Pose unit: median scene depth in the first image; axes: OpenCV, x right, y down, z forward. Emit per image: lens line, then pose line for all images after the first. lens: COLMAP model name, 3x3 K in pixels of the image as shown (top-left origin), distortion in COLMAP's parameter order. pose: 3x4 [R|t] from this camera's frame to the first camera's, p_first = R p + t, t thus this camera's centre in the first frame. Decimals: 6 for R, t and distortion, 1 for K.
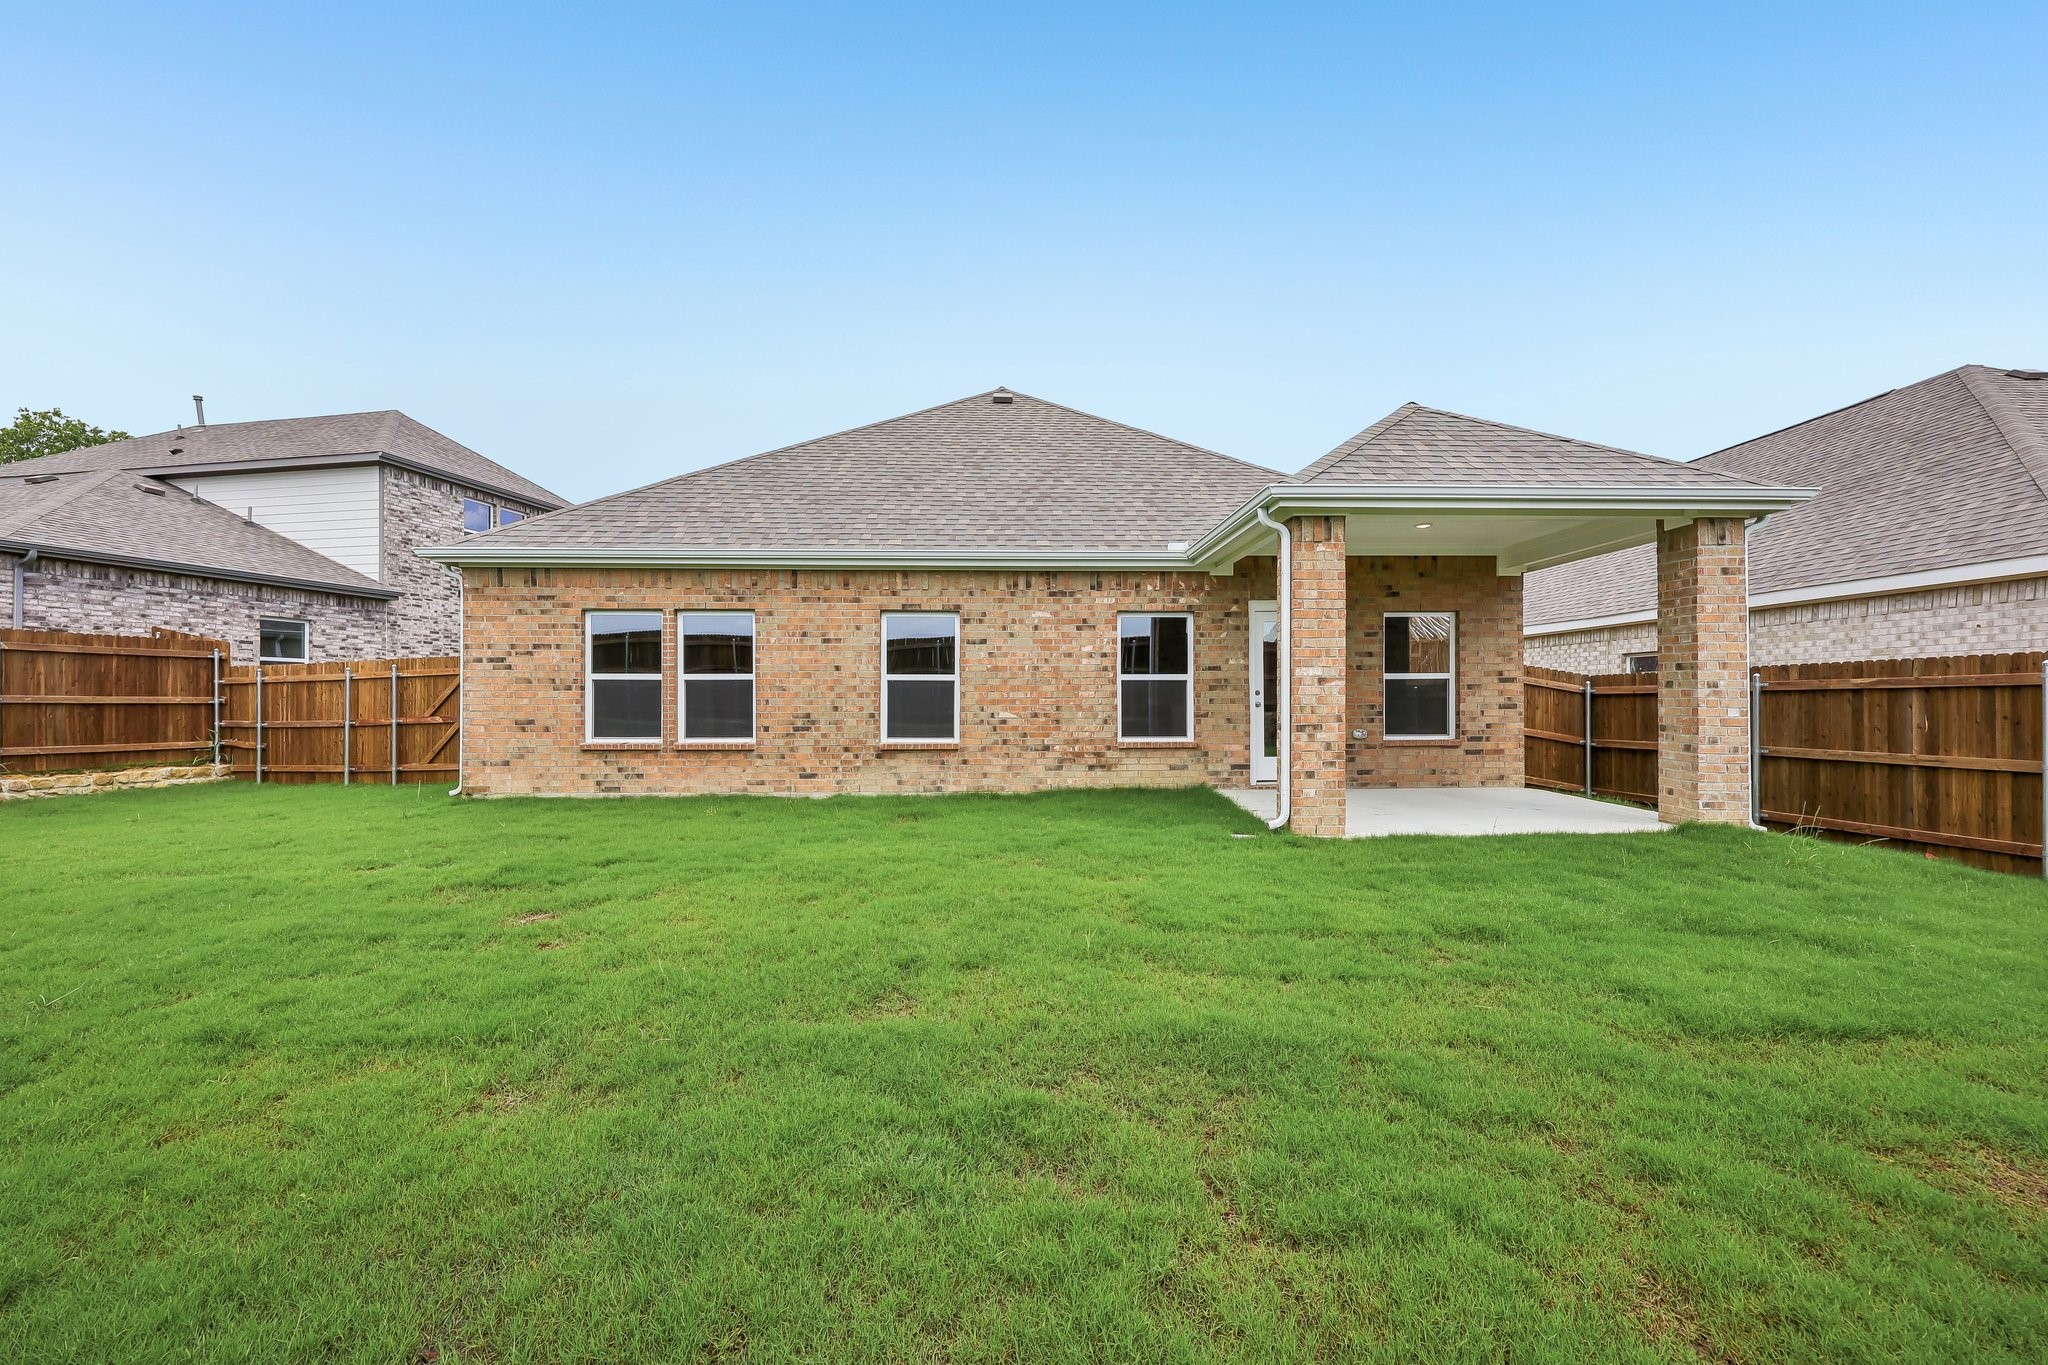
lens RADIAL K [[835.4, 0, 1030.0], [0, 835.4, 667.1], [0, 0, 1]] dist [-0.001233, -0.000117]
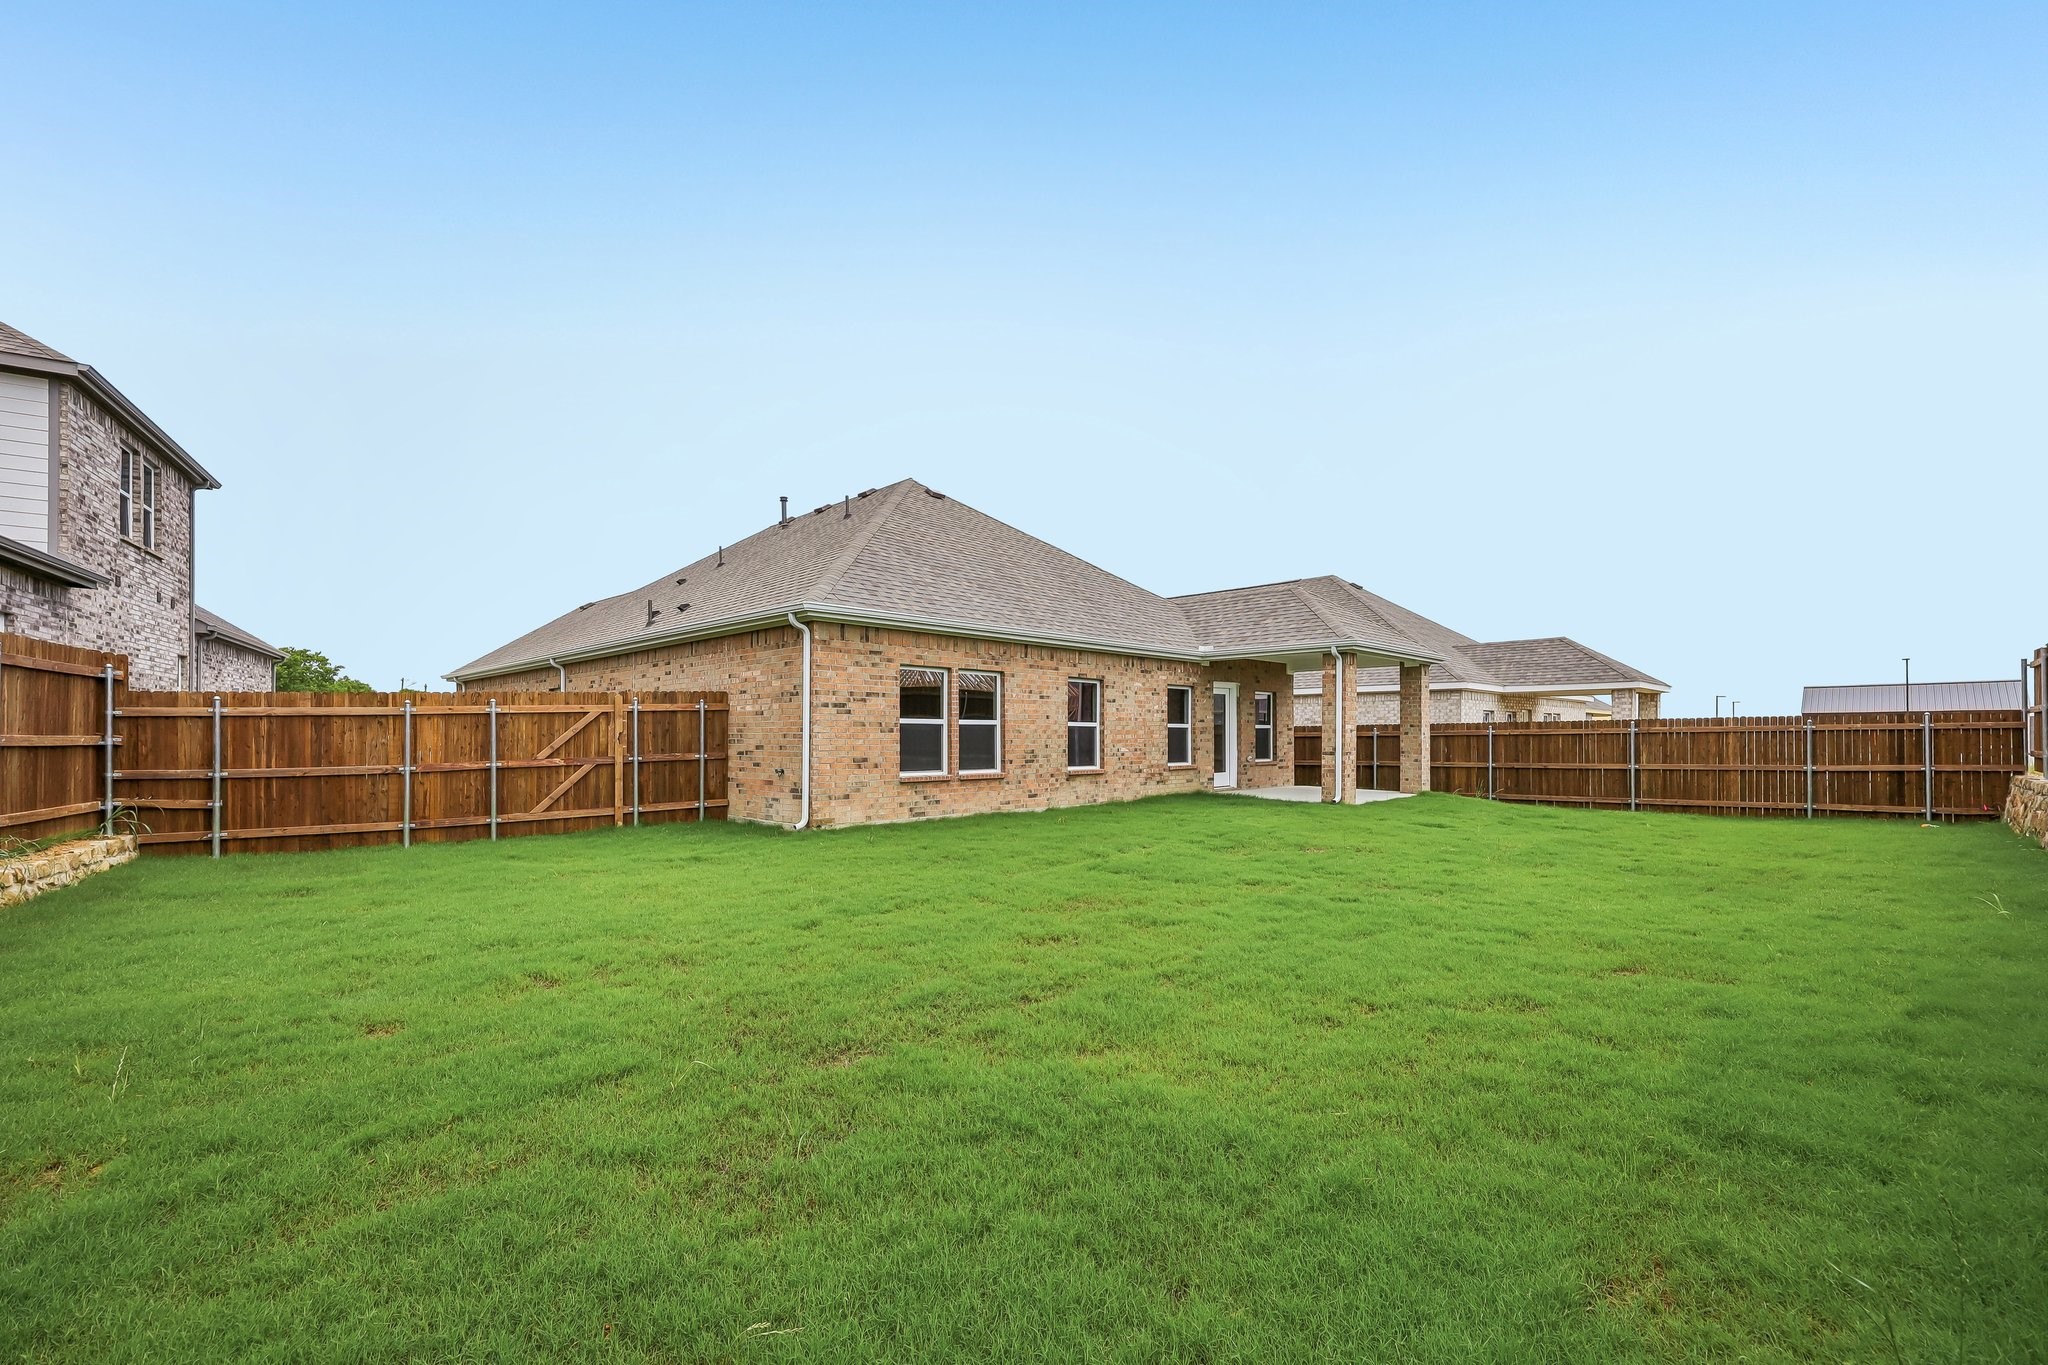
lens RADIAL K [[863.1, 0, 1024.0], [0, 863.1, 682.5], [0, 0, 1]] dist [0.000565, -0.000197]
pose [[0.729237, 0.043611, 0.682870, -1.241271], [-0.029424, 0.999042, -0.032381, -0.008701], [-0.683628, 0.003521, 0.729822, -0.020863]]
